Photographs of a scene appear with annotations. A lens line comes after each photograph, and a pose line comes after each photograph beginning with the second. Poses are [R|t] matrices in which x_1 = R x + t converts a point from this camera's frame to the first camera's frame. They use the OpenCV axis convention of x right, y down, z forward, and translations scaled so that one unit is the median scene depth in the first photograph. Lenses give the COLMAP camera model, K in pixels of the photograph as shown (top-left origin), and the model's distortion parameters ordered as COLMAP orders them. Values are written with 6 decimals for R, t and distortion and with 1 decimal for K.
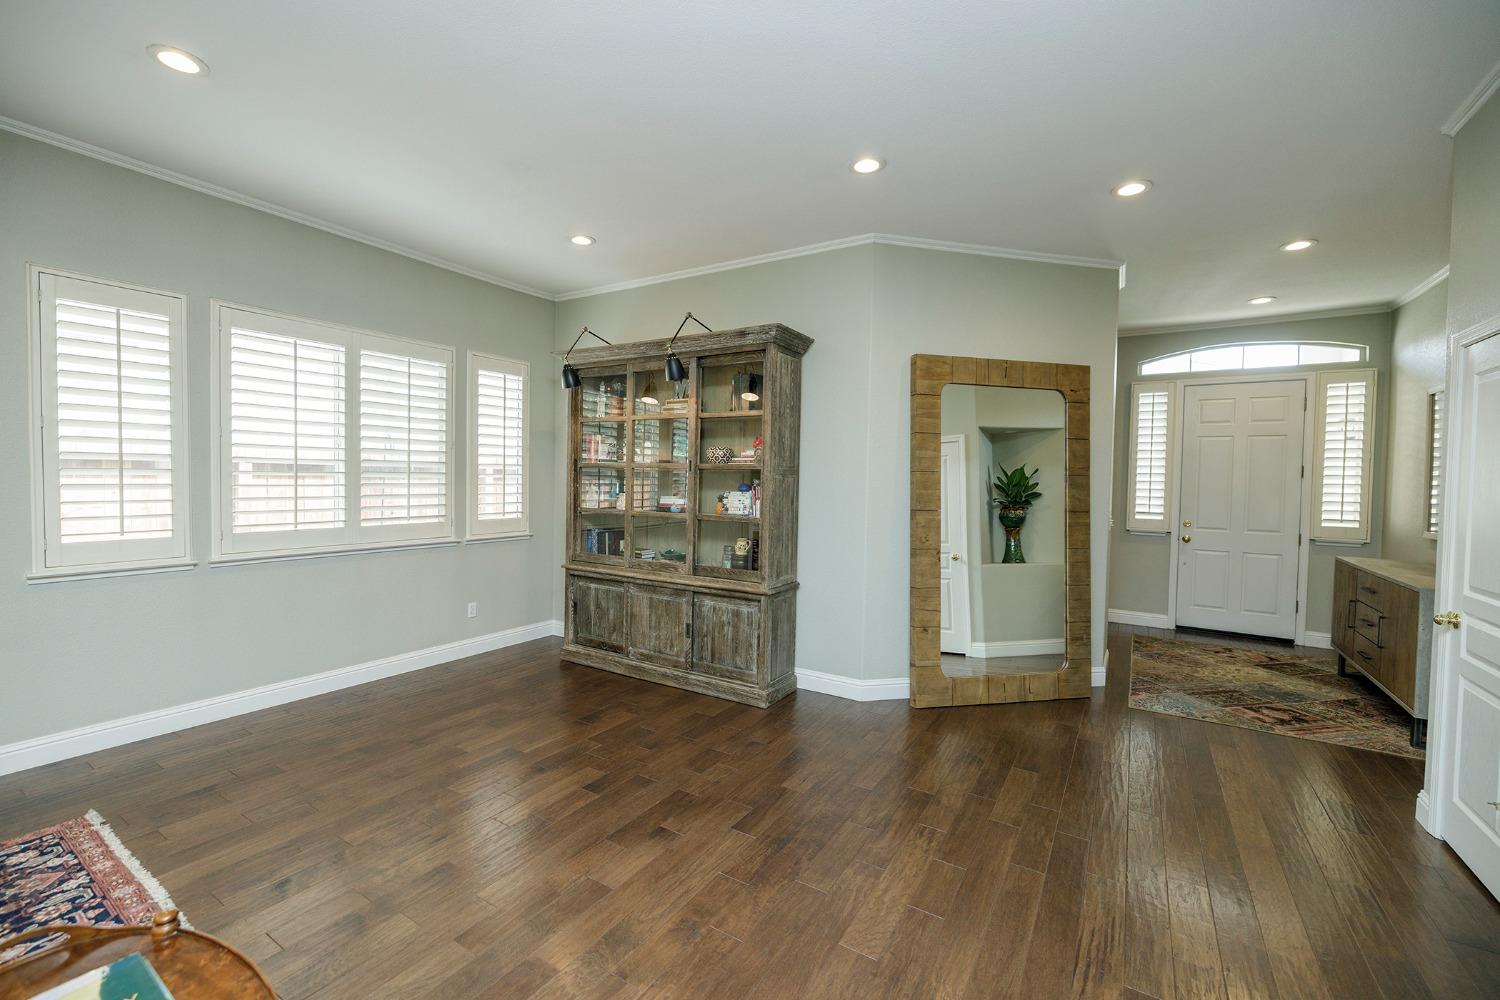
lens RADIAL K [[622.8, 0, 740.1], [0, 622.8, 498.2], [0, 0, 1]] dist [-0.002110, -0.000266]
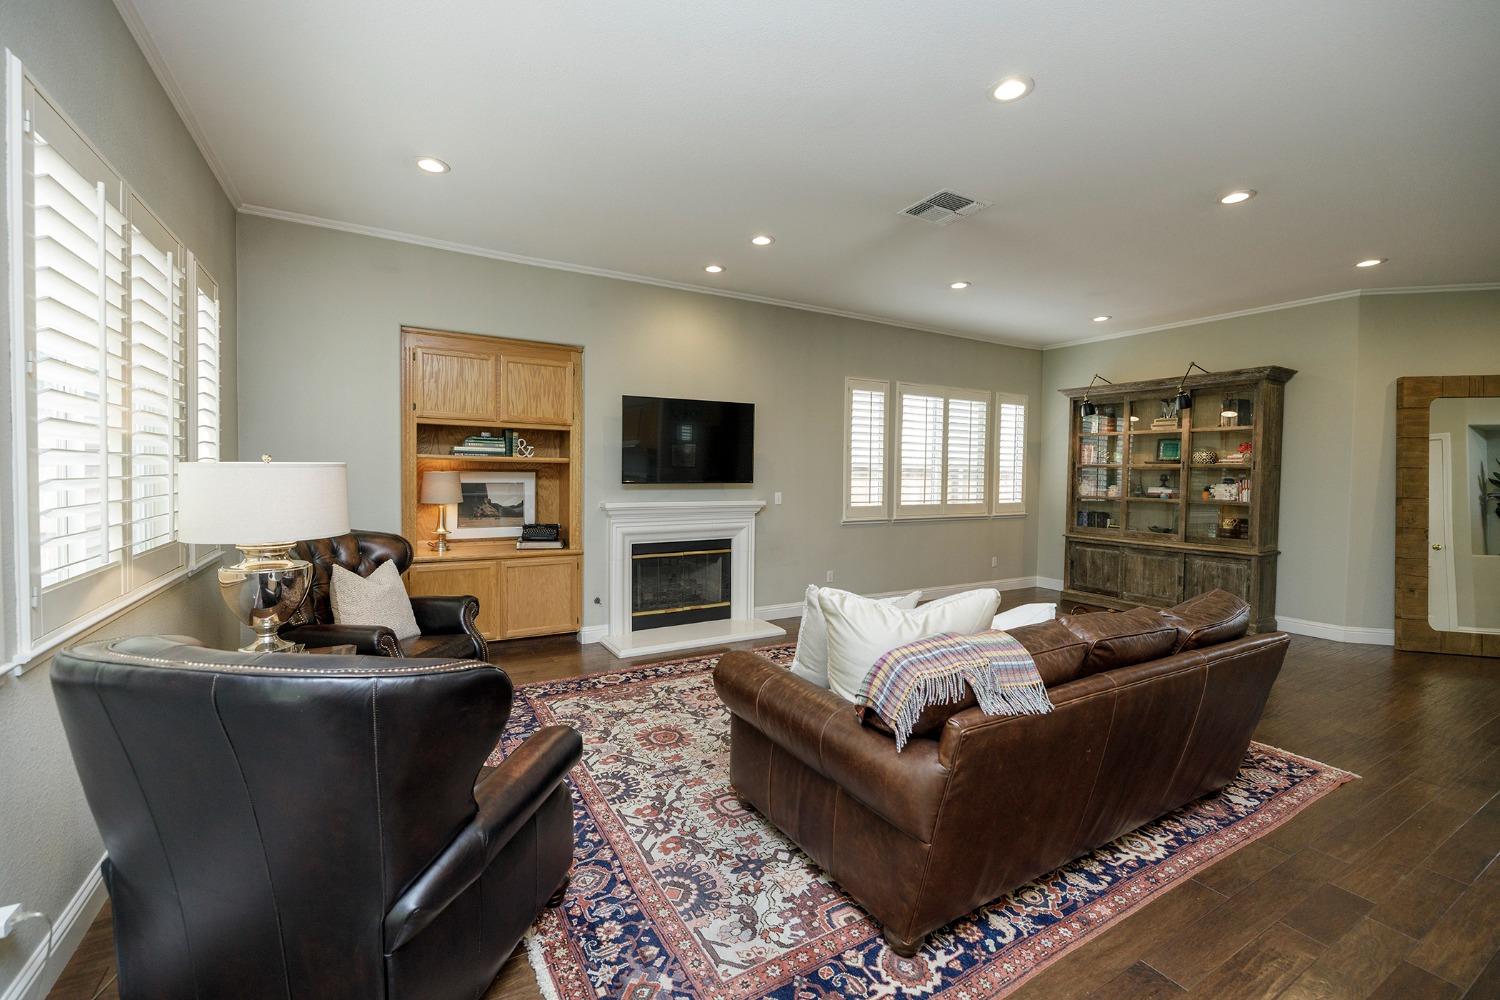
lens RADIAL K [[622.8, 0, 743.0], [0, 622.8, 492.6], [0, 0, 1]] dist [-0.002110, -0.000266]
pose [[0.882440, 0.008133, -0.470354, -0.303953], [-0.012318, 0.999907, -0.005820, 0.031090], [0.470263, 0.010930, 0.882458, -0.745381]]
